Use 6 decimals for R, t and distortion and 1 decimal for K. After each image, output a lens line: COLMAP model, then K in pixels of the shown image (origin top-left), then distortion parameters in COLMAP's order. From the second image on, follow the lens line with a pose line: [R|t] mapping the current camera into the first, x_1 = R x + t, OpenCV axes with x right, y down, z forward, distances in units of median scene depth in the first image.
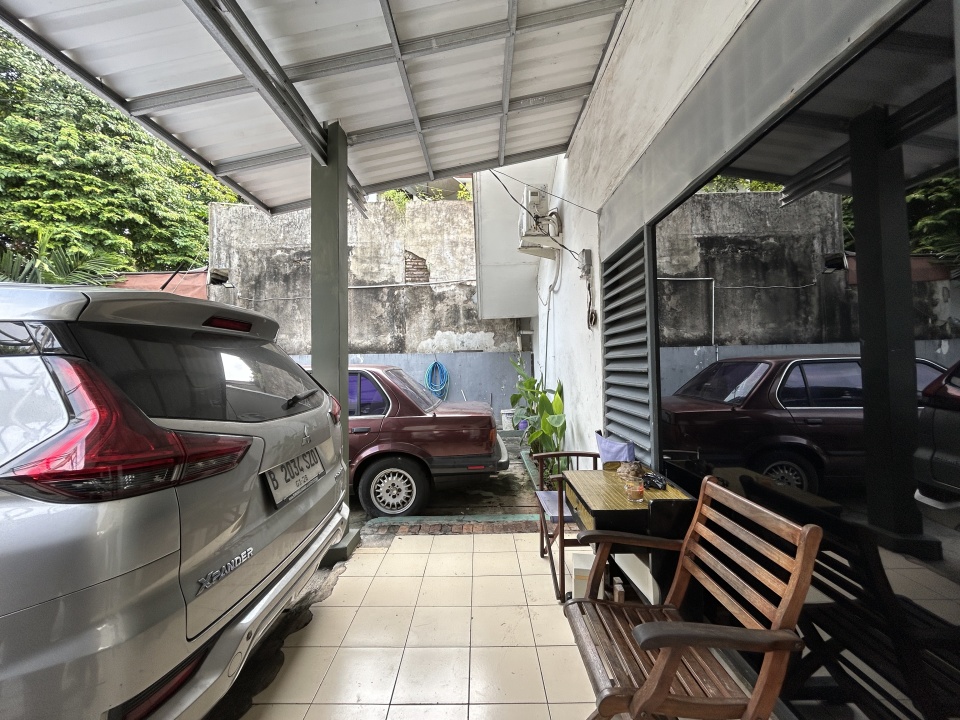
lens RADIAL K [[388.2, 0, 480.0], [0, 388.2, 360.0], [0, 0, 1]] dist [0.000793, -0.000105]
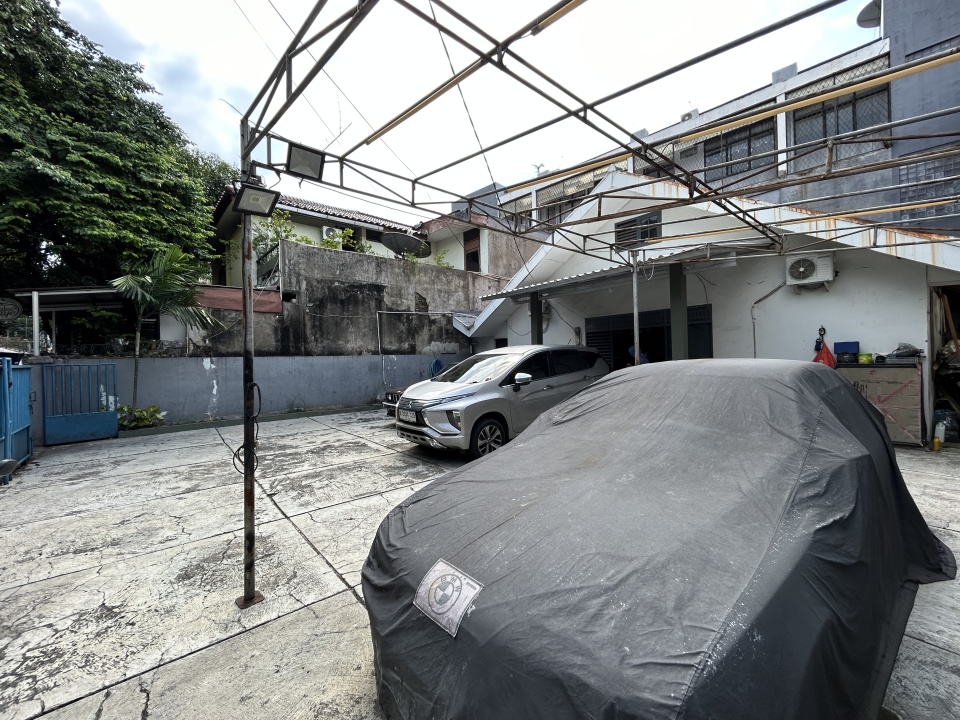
lens RADIAL K [[388.2, 0, 480.0], [0, 388.2, 360.0], [0, 0, 1]] dist [0.000793, -0.000105]
pose [[0.767632, -0.004837, 0.640873, -1.041106], [-0.000919, 0.999962, 0.008649, -0.008068], [-0.640890, -0.007229, 0.767598, -0.445143]]
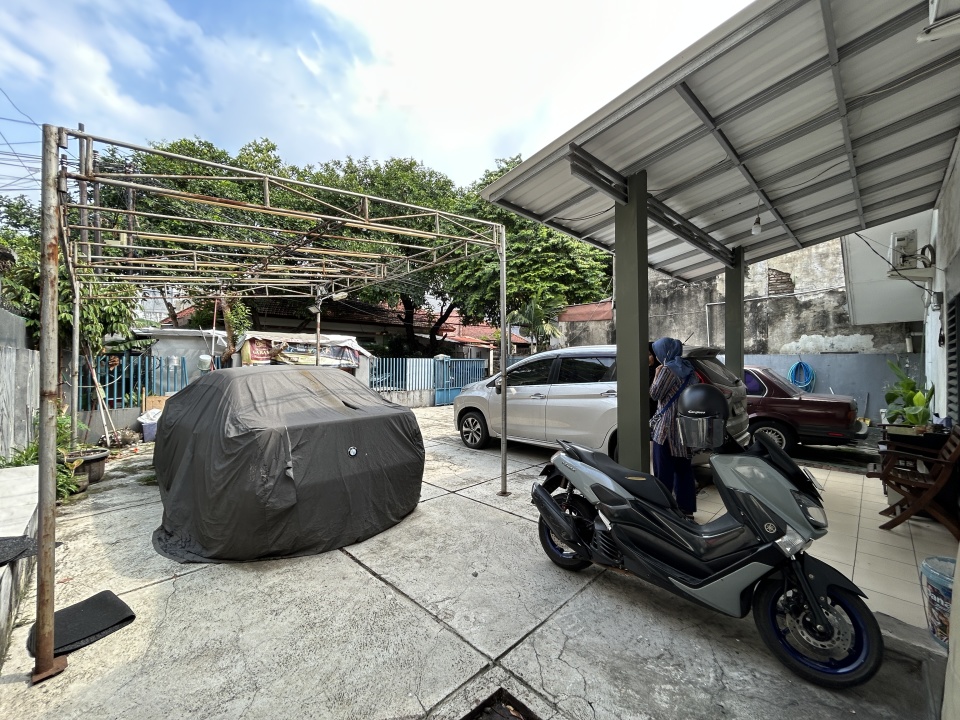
lens RADIAL K [[388.2, 0, 480.0], [0, 388.2, 360.0], [0, 0, 1]] dist [0.000793, -0.000105]
pose [[0.697808, 0.015489, -0.716117, 0.047709], [-0.002013, 0.999805, 0.019663, -0.021592], [0.716282, -0.012280, 0.697703, -0.477316]]
